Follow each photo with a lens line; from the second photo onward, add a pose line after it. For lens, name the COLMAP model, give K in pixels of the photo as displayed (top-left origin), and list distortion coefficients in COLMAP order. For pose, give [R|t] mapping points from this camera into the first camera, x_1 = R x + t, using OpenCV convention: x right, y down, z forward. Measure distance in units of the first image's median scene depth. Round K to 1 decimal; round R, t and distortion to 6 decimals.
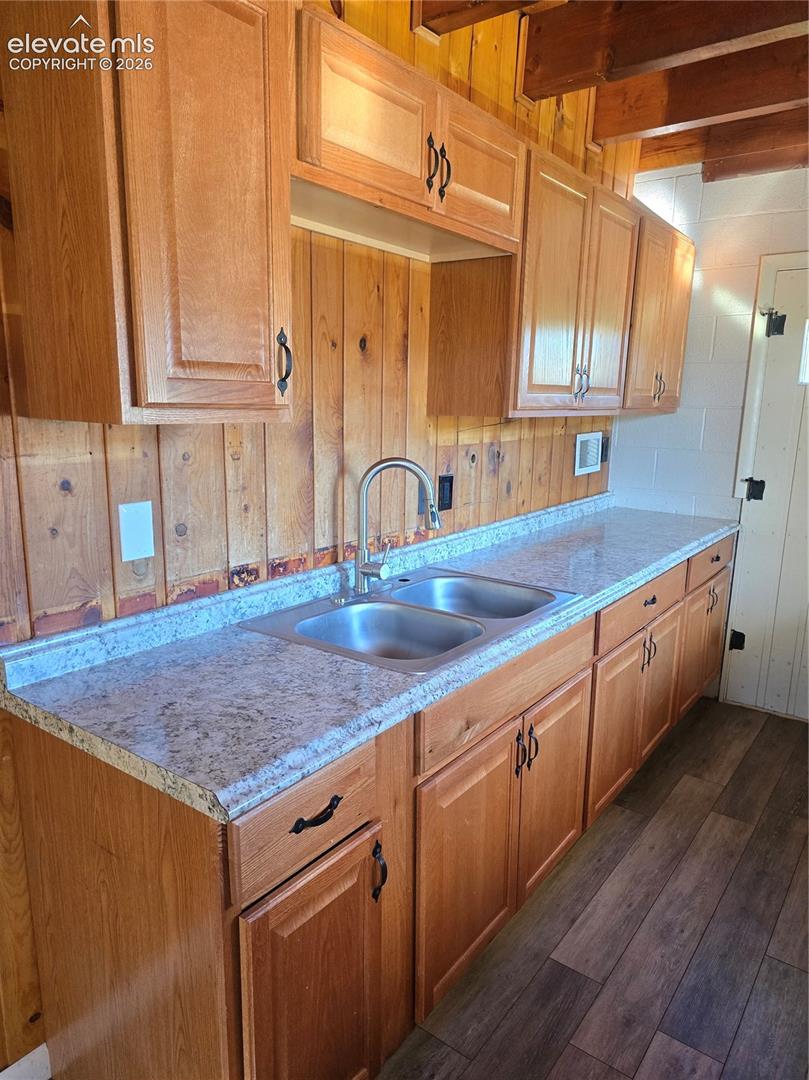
lens RADIAL K [[731.1, 0, 404.5], [0, 731.1, 540.0], [0, 0, 1]] dist [0.003190, 0.001017]
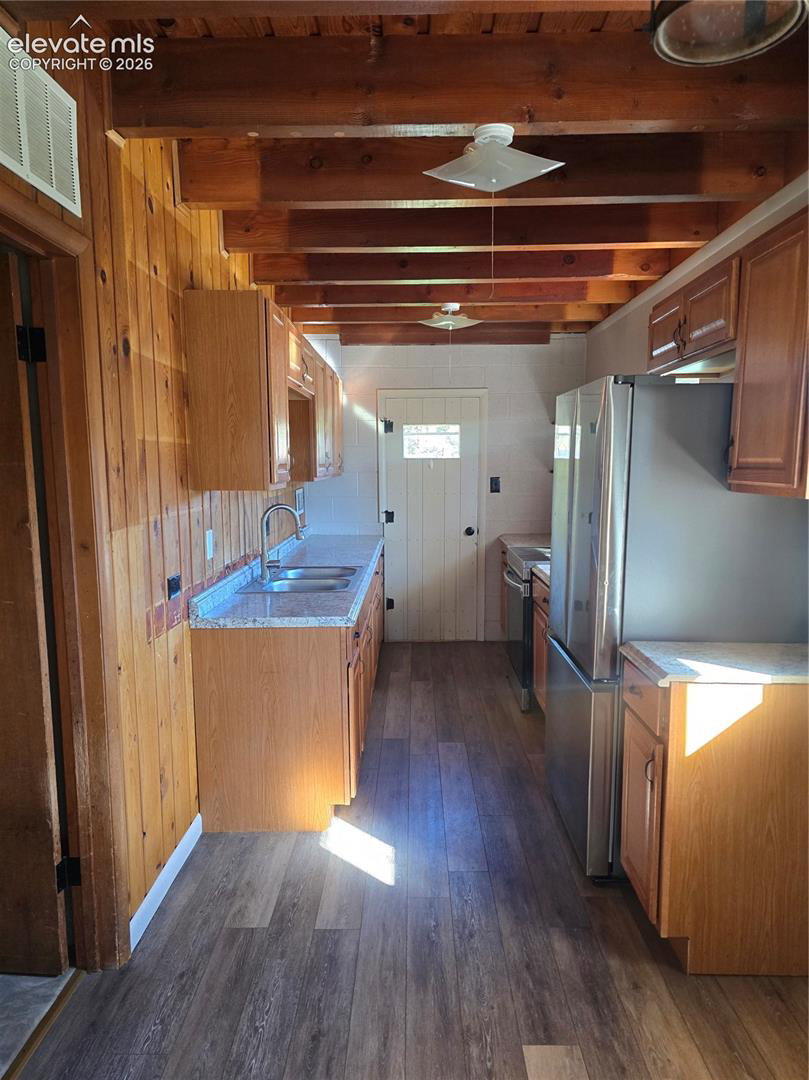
lens RADIAL K [[702.9, 0, 403.7], [0, 702.9, 553.1], [0, 0, 1]] dist [0.076084, -0.218133]
pose [[0.808670, -0.102516, 0.579261, -0.584085], [0.140013, 0.989942, -0.020265, 0.068585], [-0.571357, 0.097492, 0.814891, -0.484602]]
